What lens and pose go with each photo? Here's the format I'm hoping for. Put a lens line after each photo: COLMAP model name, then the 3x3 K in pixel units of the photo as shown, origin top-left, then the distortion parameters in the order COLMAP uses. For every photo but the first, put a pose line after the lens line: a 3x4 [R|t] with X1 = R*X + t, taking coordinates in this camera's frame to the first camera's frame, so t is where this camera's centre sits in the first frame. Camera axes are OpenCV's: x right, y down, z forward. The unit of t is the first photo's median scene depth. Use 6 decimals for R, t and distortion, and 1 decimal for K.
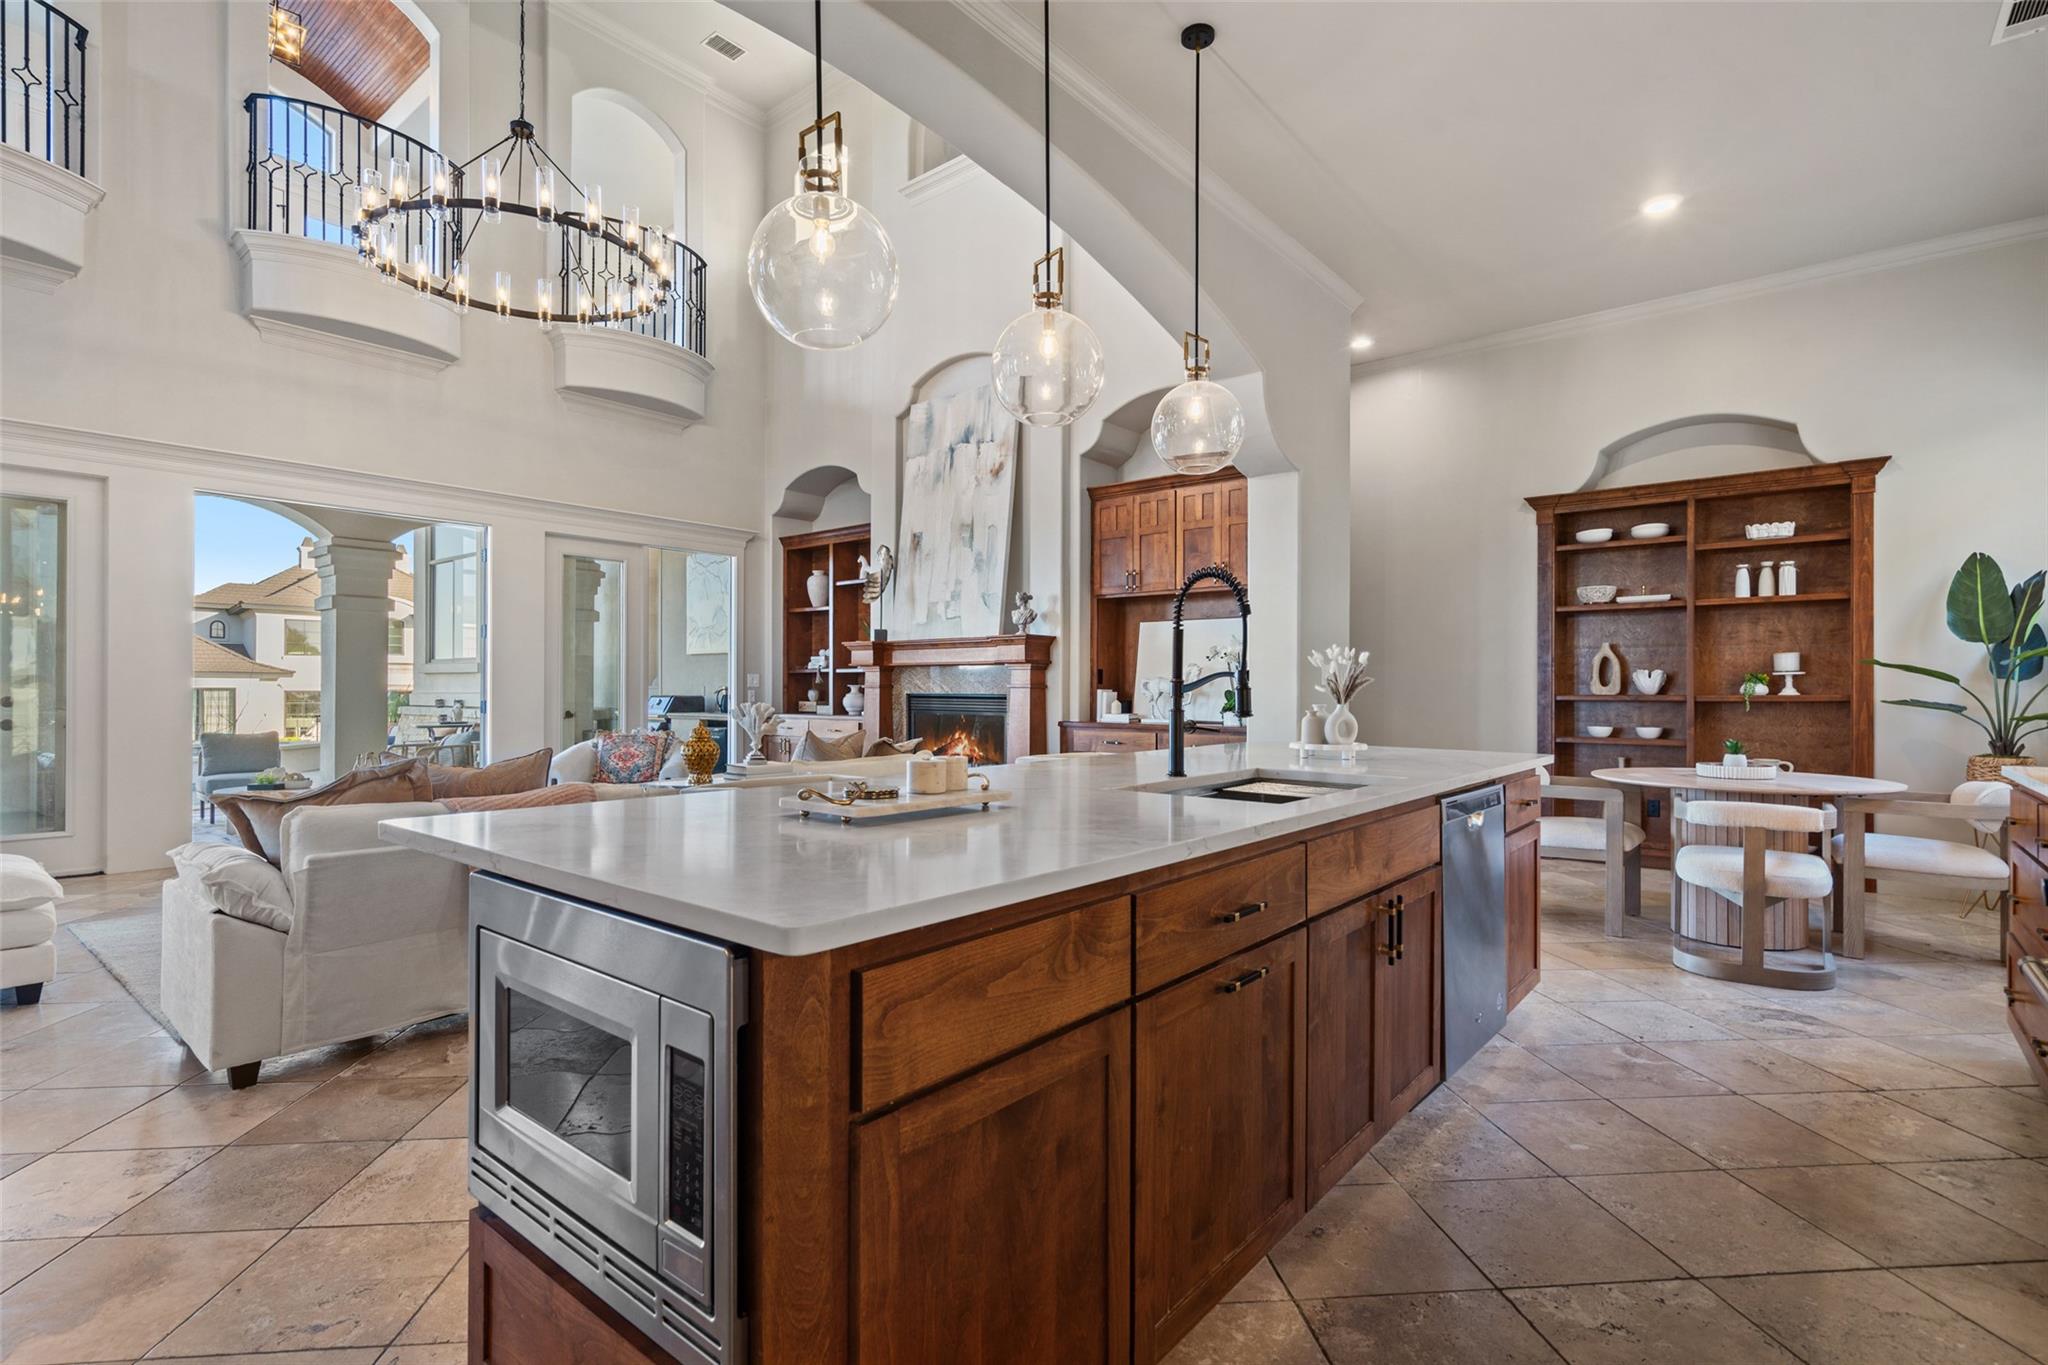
lens RADIAL K [[984.5, 0, 1036.1], [0, 984.5, 683.7], [0, 0, 1]] dist [0.001931, 0.000467]
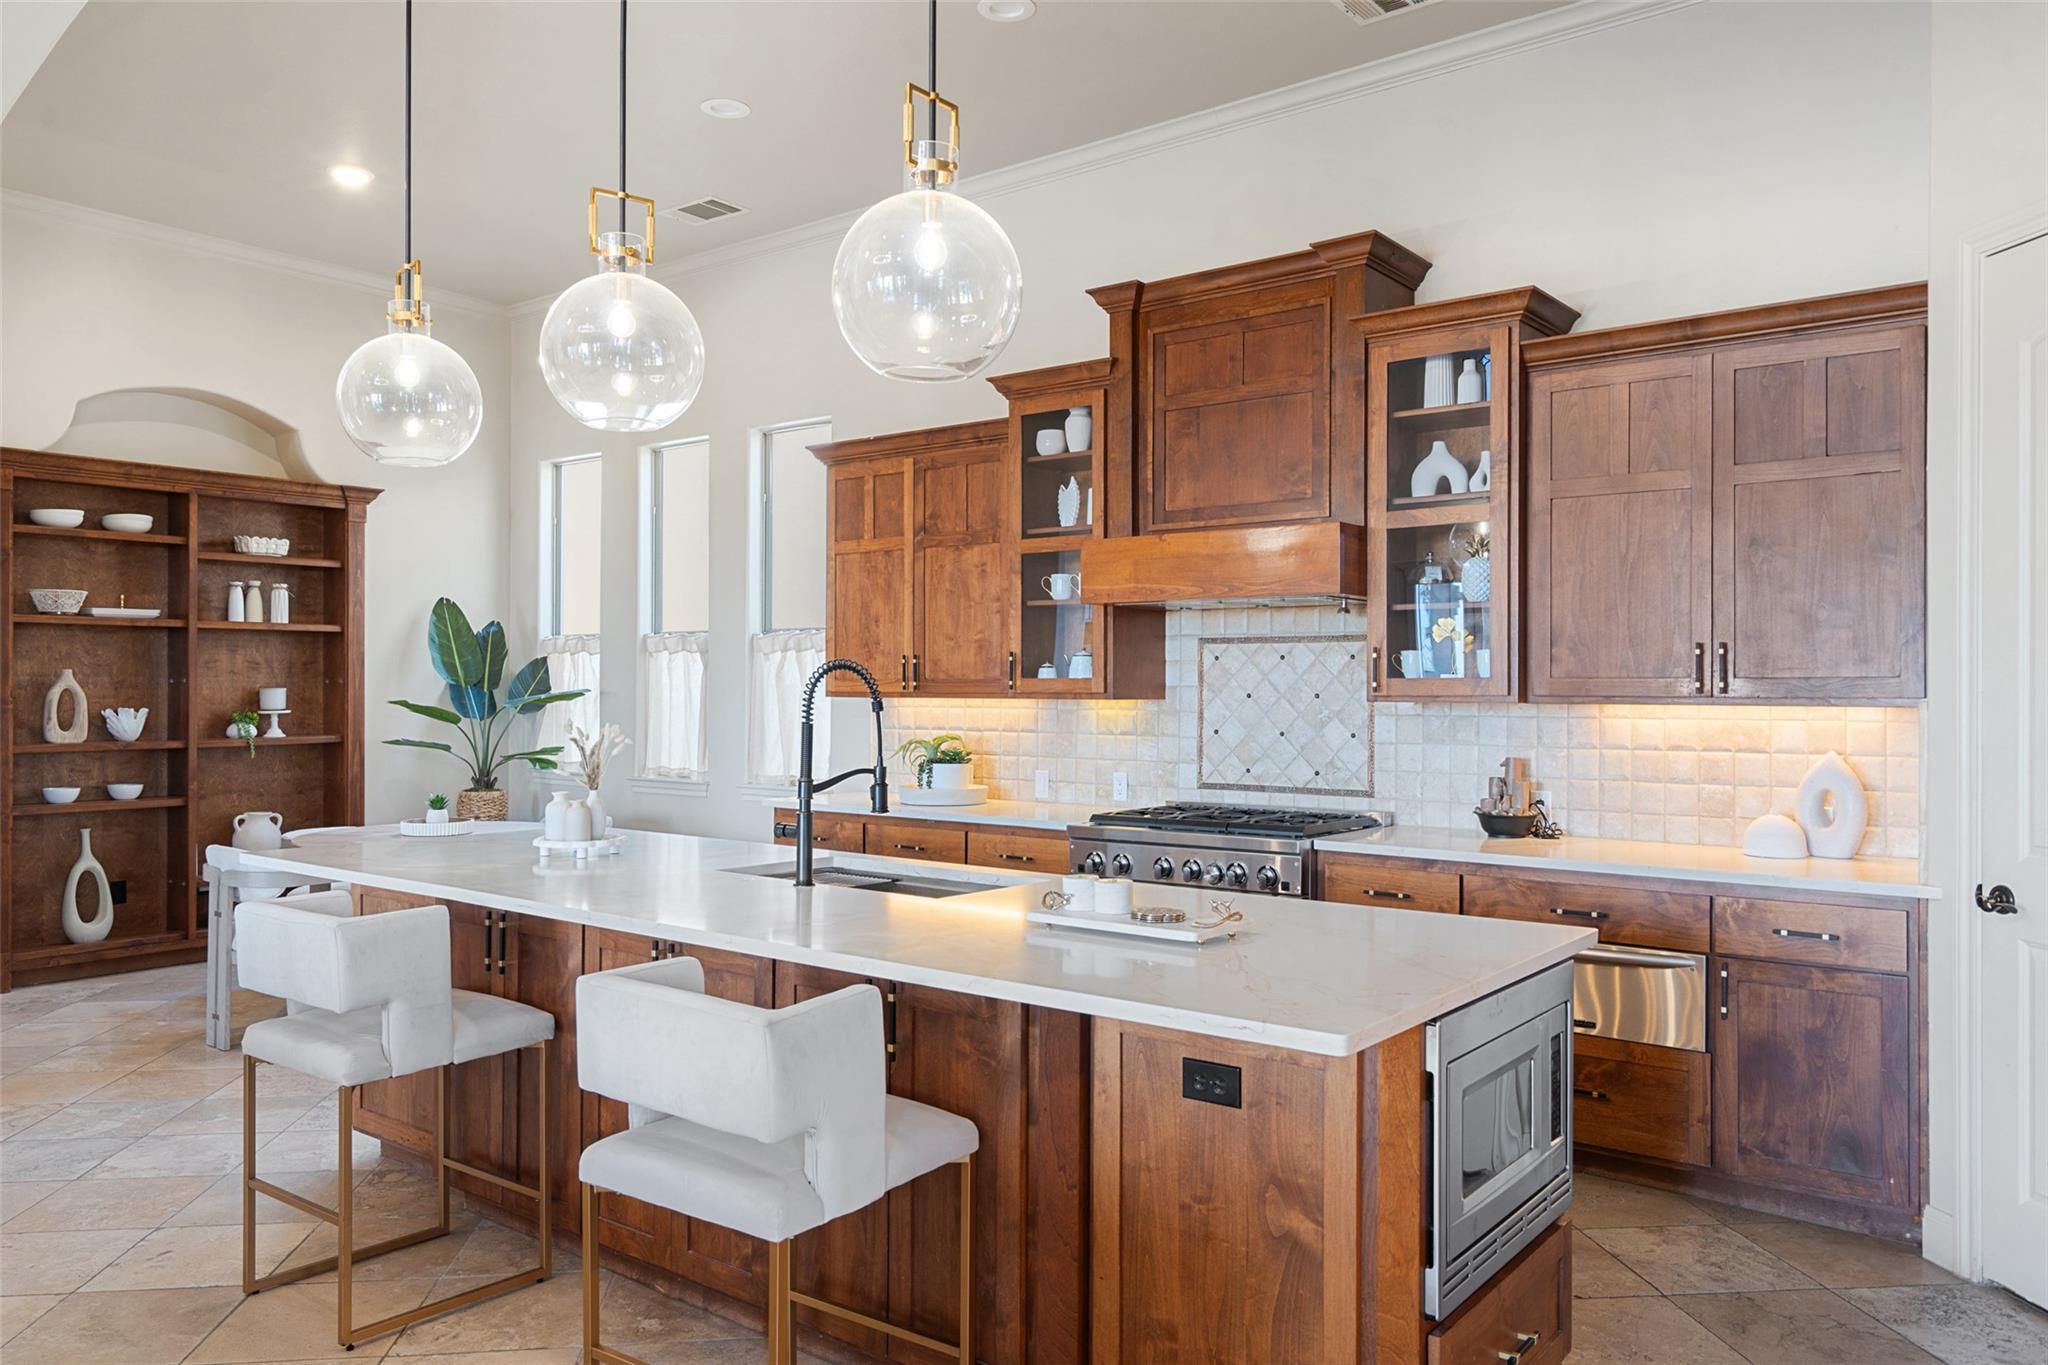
lens RADIAL K [[1445.8, 0, 1024.0], [0, 1445.8, 682.5], [0, 0, 1]] dist [-0.000823, 0.003851]
pose [[-0.018104, -0.000114, 0.999836, -0.405839], [-0.008149, 0.999967, -0.000033, -0.032303], [-0.999803, -0.008148, -0.018104, 0.279860]]
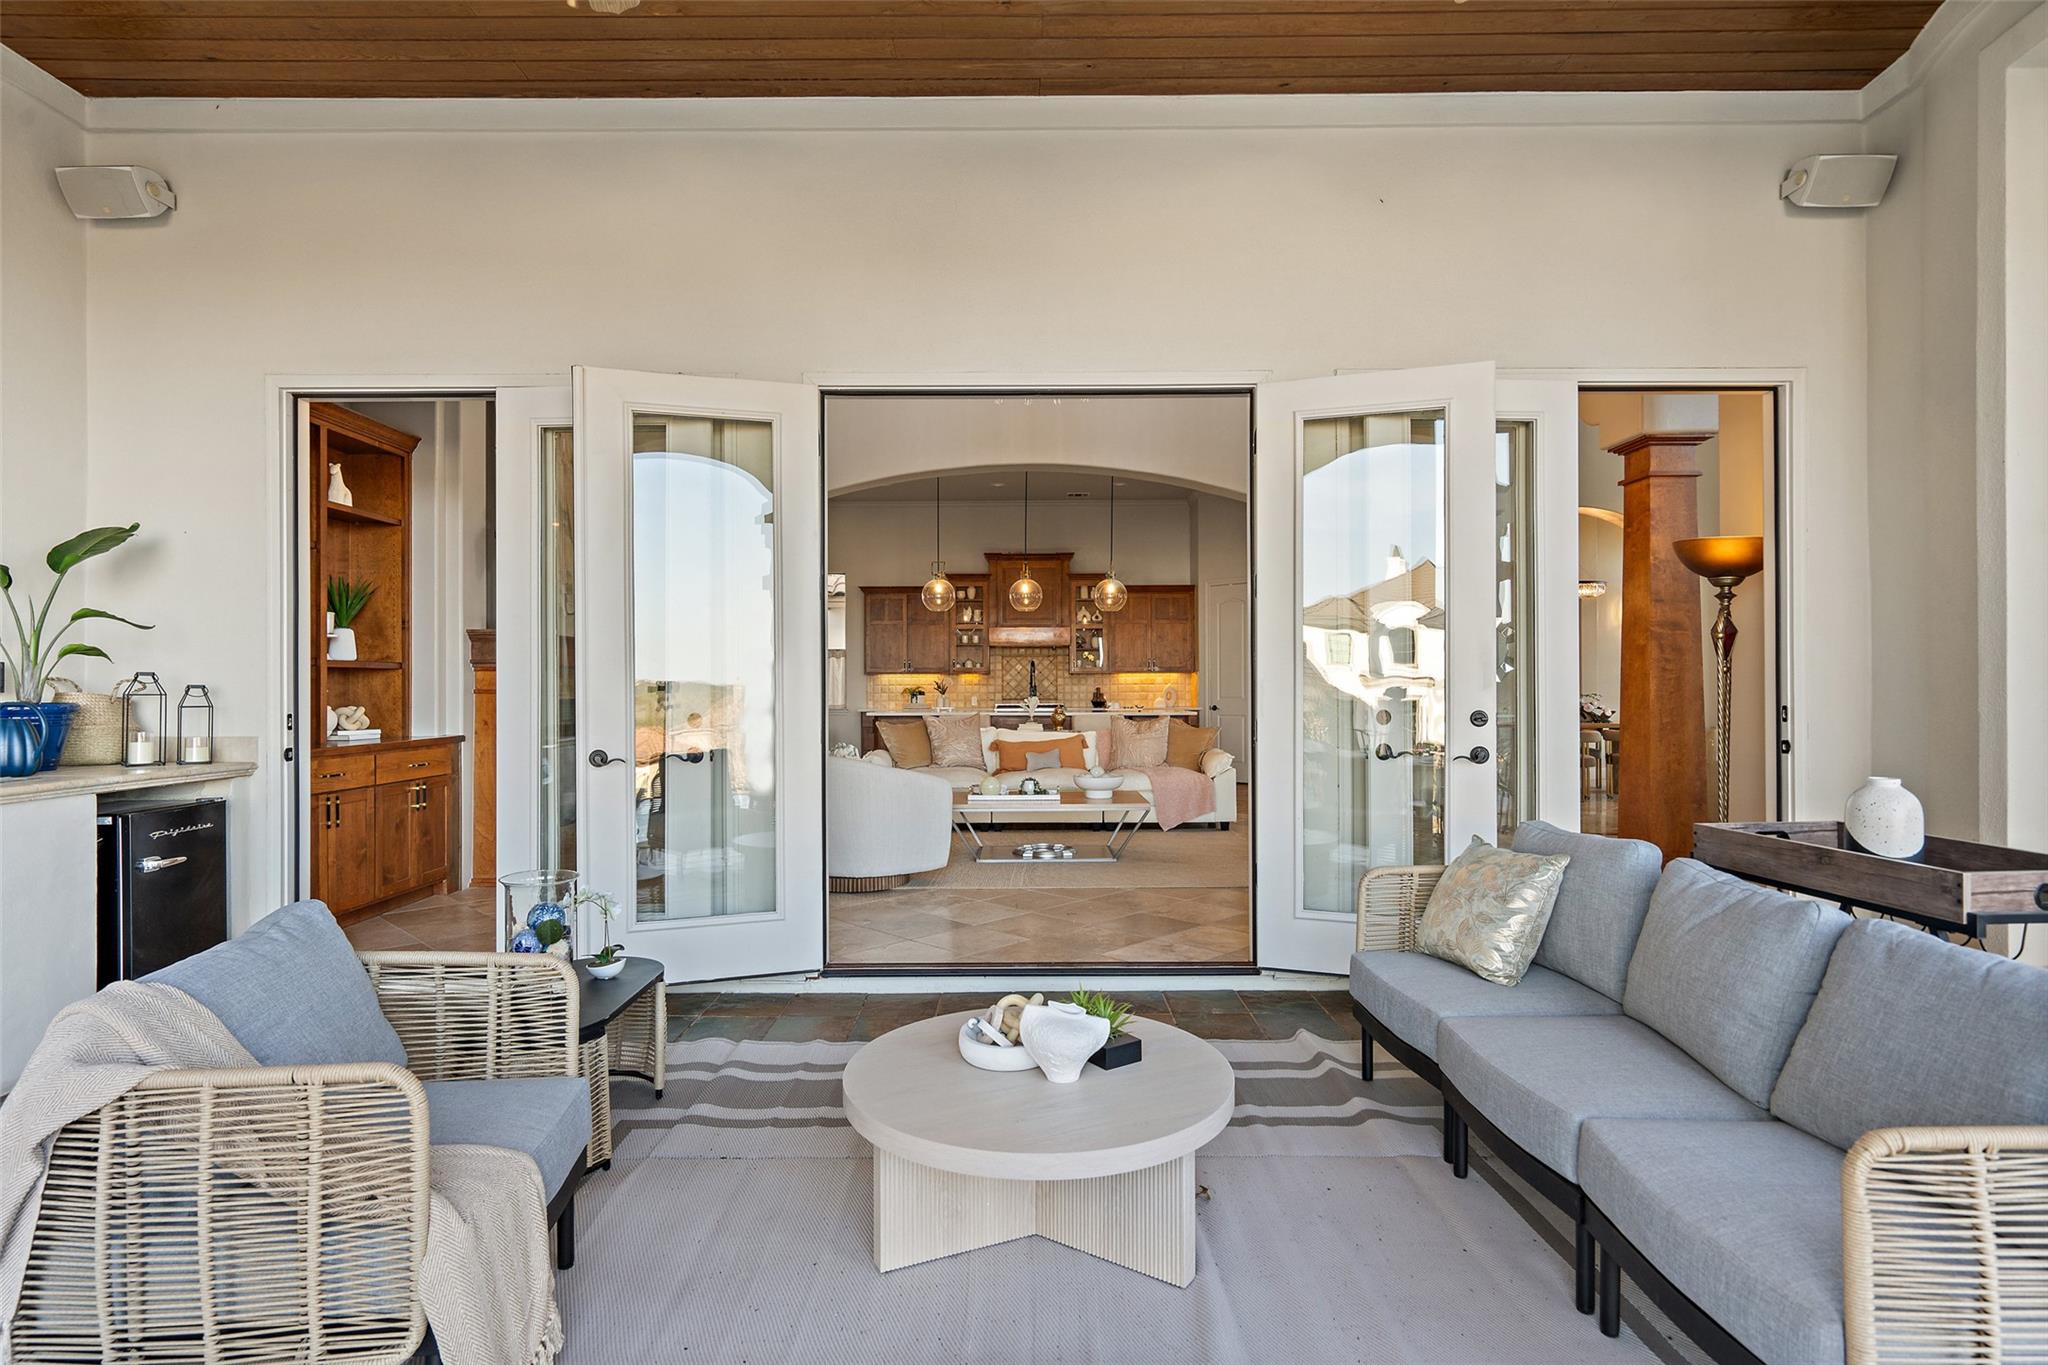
lens RADIAL K [[984.5, 0, 1036.1], [0, 984.5, 683.7], [0, 0, 1]] dist [0.001931, 0.000467]
pose [[-0.631113, -0.000762, 0.775691, -1.014712], [-0.003890, 0.999990, -0.002182, -0.004193], [-0.775681, -0.004394, -0.631109, 1.188831]]
